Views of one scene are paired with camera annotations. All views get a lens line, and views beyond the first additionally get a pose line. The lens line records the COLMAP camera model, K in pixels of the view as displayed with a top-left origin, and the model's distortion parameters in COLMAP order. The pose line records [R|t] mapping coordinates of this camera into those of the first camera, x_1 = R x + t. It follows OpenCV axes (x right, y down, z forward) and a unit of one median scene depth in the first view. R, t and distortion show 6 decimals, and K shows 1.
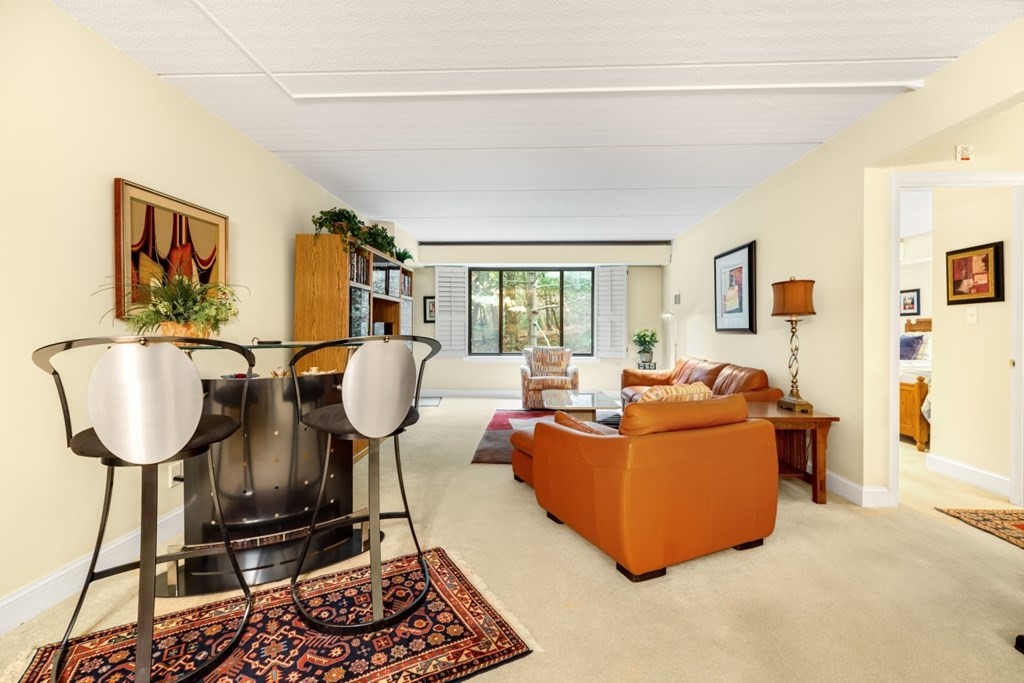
lens RADIAL K [[463.0, 0, 506.5], [0, 463.0, 325.3], [0, 0, 1]] dist [0.002722, 0.000951]
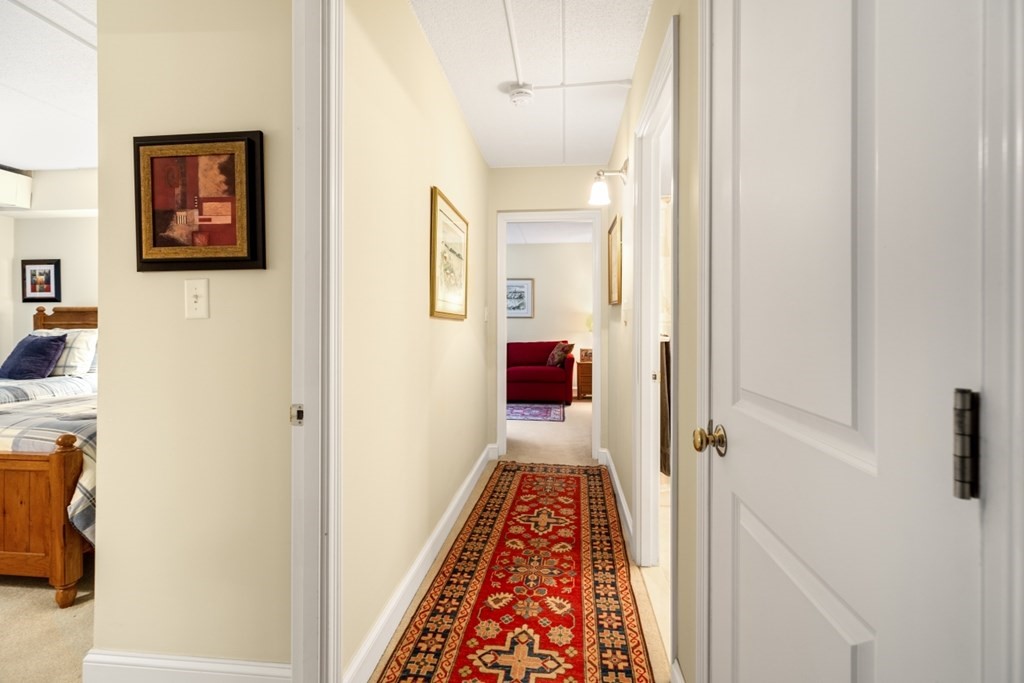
lens RADIAL K [[463.0, 0, 519.8], [0, 463.0, 332.6], [0, 0, 1]] dist [0.002722, 0.000951]
pose [[0.060598, -0.017635, 0.998006, 0.566241], [-0.015341, 0.999709, 0.018597, -0.002456], [-0.998044, -0.016438, 0.060310, 0.643228]]
